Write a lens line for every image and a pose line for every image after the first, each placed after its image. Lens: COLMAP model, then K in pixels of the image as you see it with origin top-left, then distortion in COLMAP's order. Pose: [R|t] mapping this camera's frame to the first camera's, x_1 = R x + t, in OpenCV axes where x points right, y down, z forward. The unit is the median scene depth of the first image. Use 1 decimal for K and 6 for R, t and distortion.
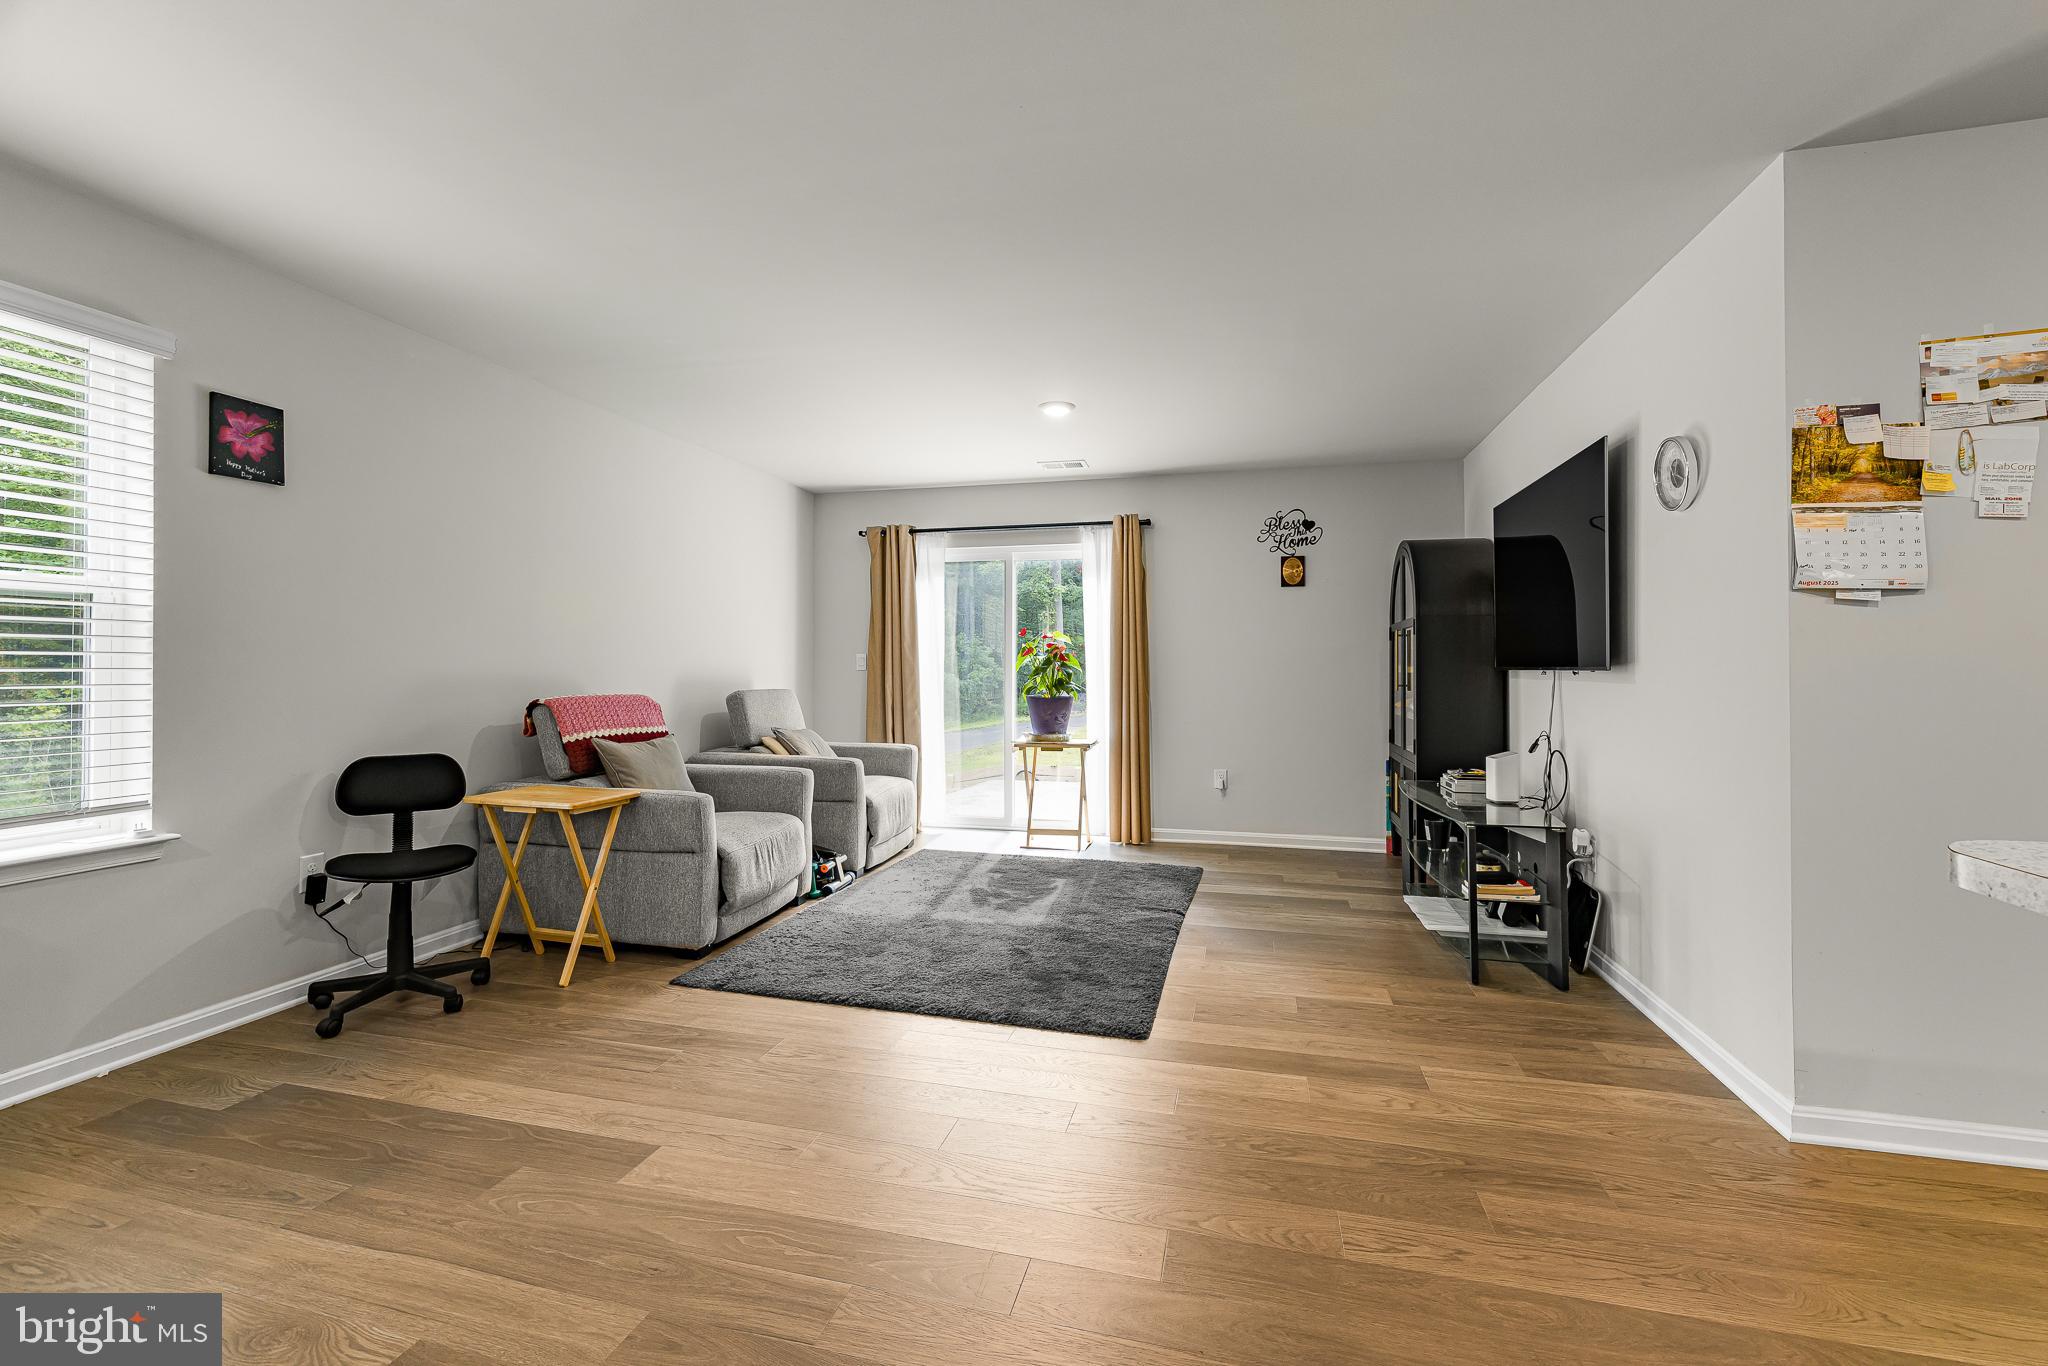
lens RADIAL K [[870.3, 0, 1020.0], [0, 870.3, 662.0], [0, 0, 1]] dist [-0.000348, 0.000230]
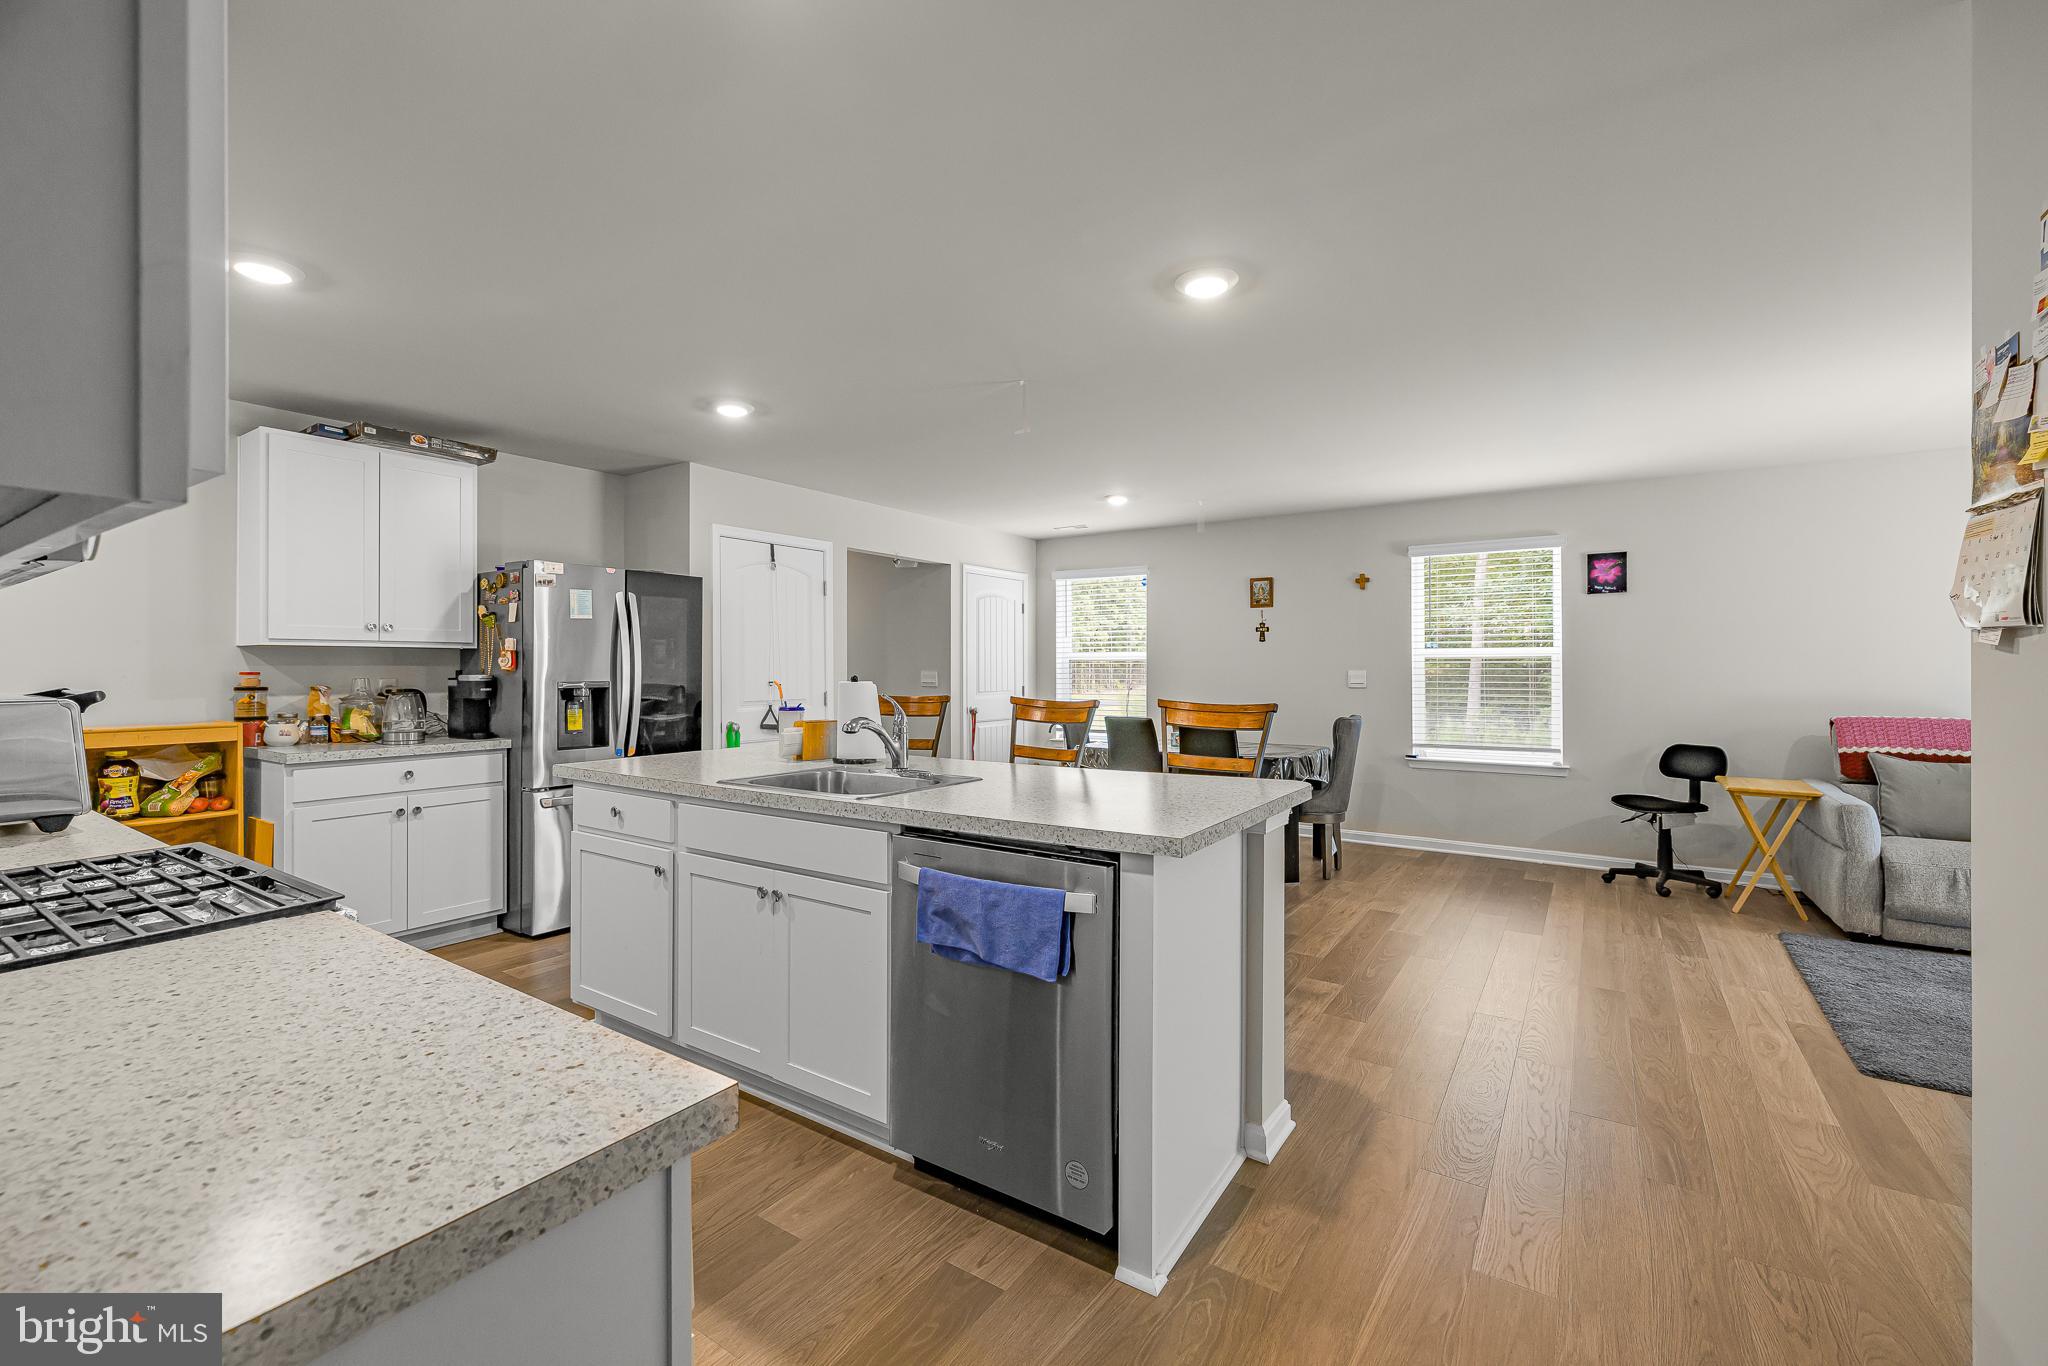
lens RADIAL K [[870.3, 0, 1023.0], [0, 870.3, 679.3], [0, 0, 1]] dist [-0.000348, 0.000230]
pose [[-0.323948, 0.009841, -0.946024, 1.391311], [0.006630, 0.999945, 0.008132, -0.041490], [0.946052, -0.003638, -0.323995, 0.393367]]
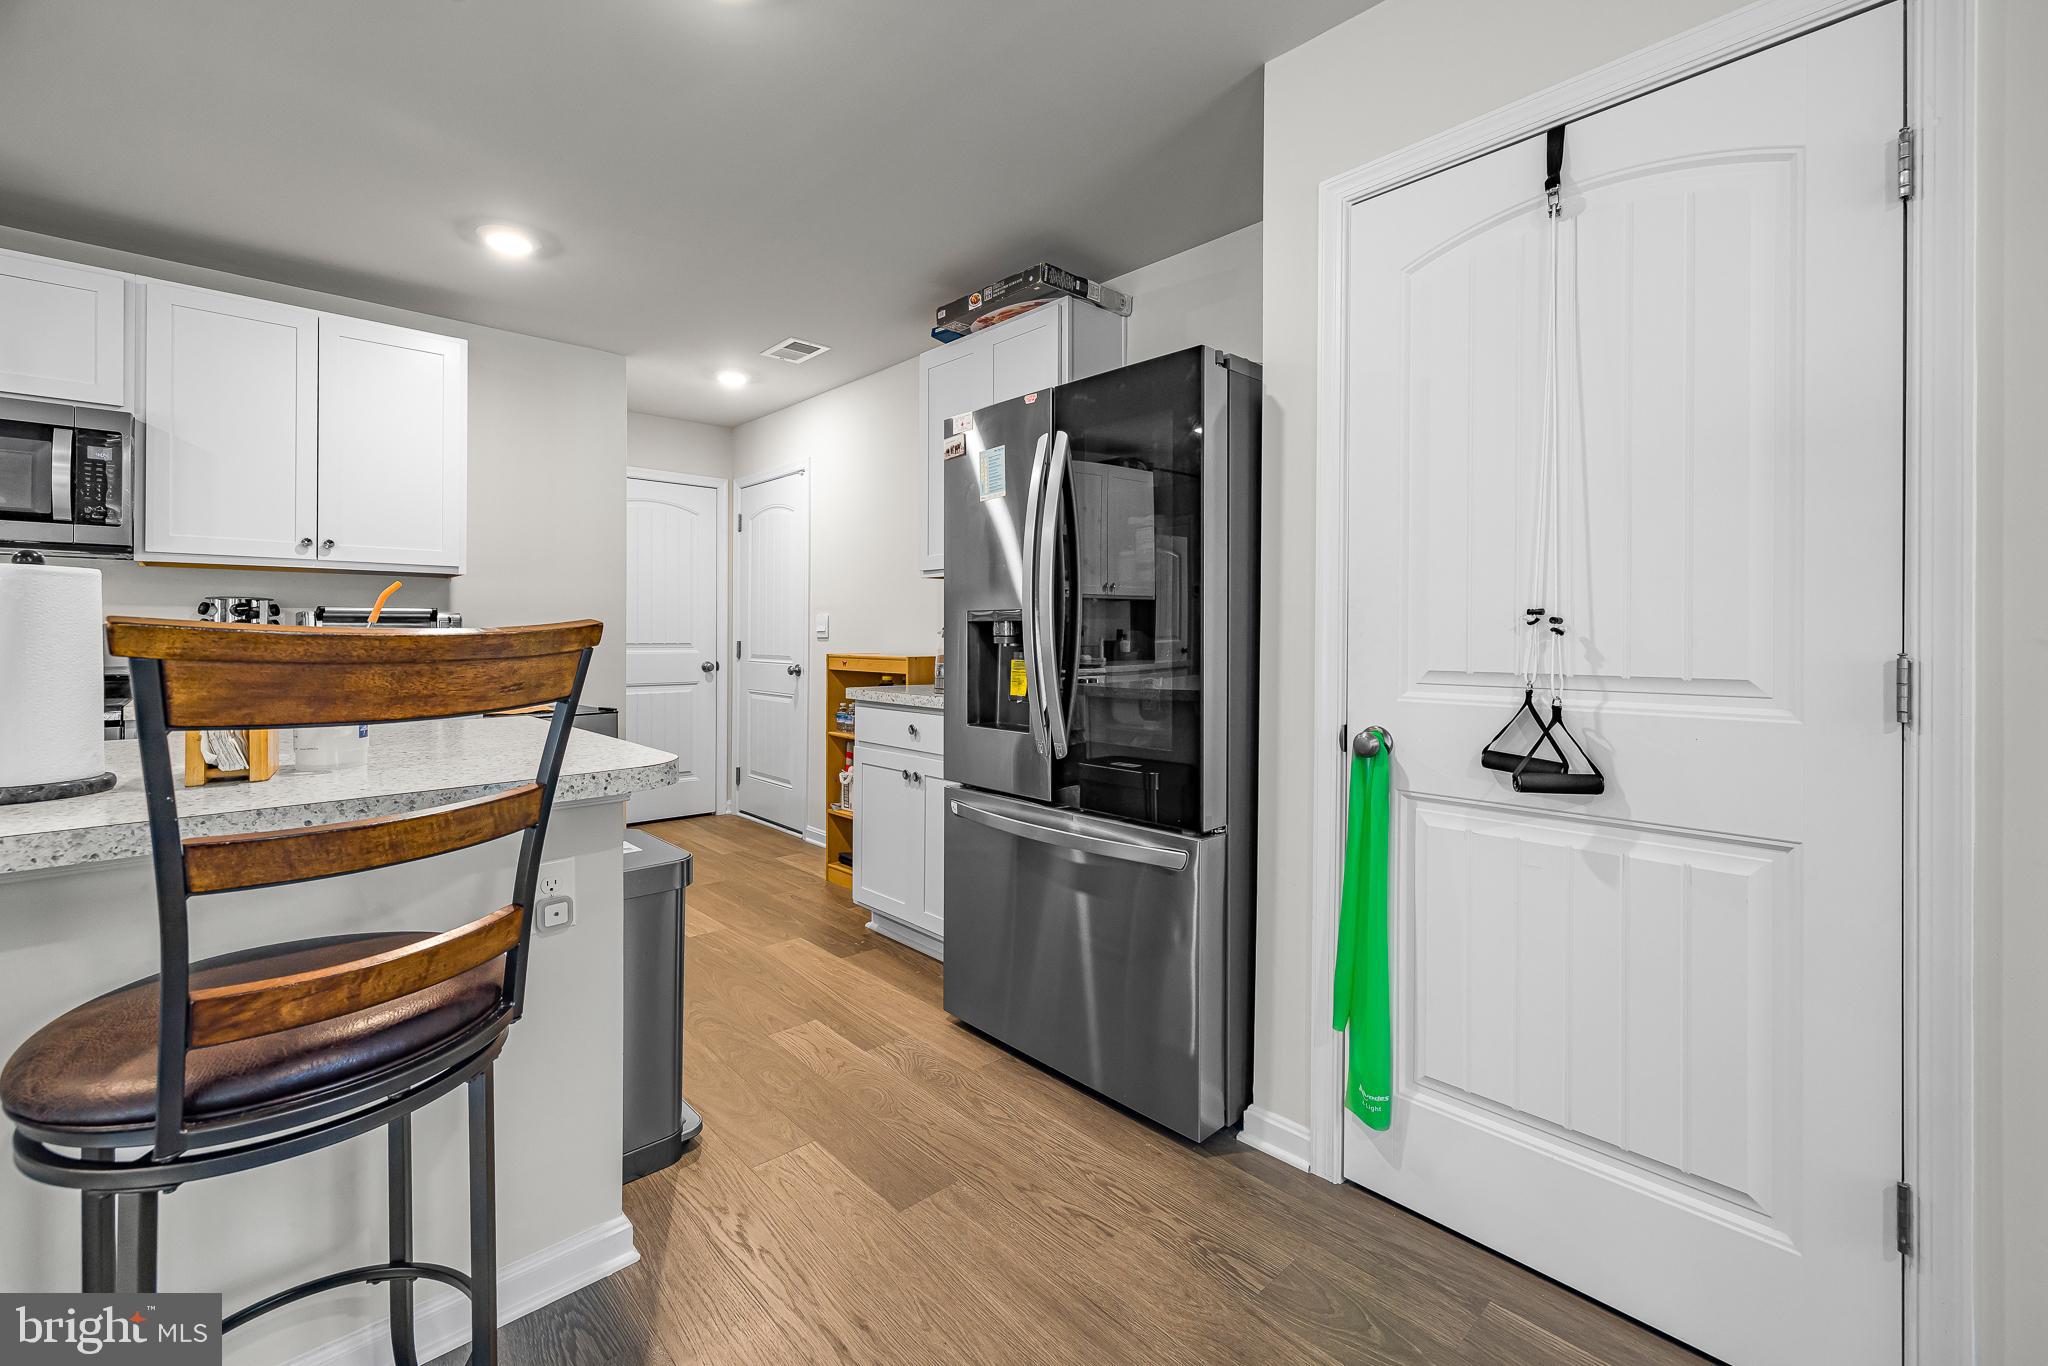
lens RADIAL K [[870.3, 0, 1042.3], [0, 870.3, 633.4], [0, 0, 1]] dist [-0.000348, 0.000230]
pose [[-0.842535, -0.003036, 0.538634, -0.316829], [-0.007699, 0.999950, -0.006406, -0.002209], [-0.538587, -0.009544, -0.842516, -0.132382]]
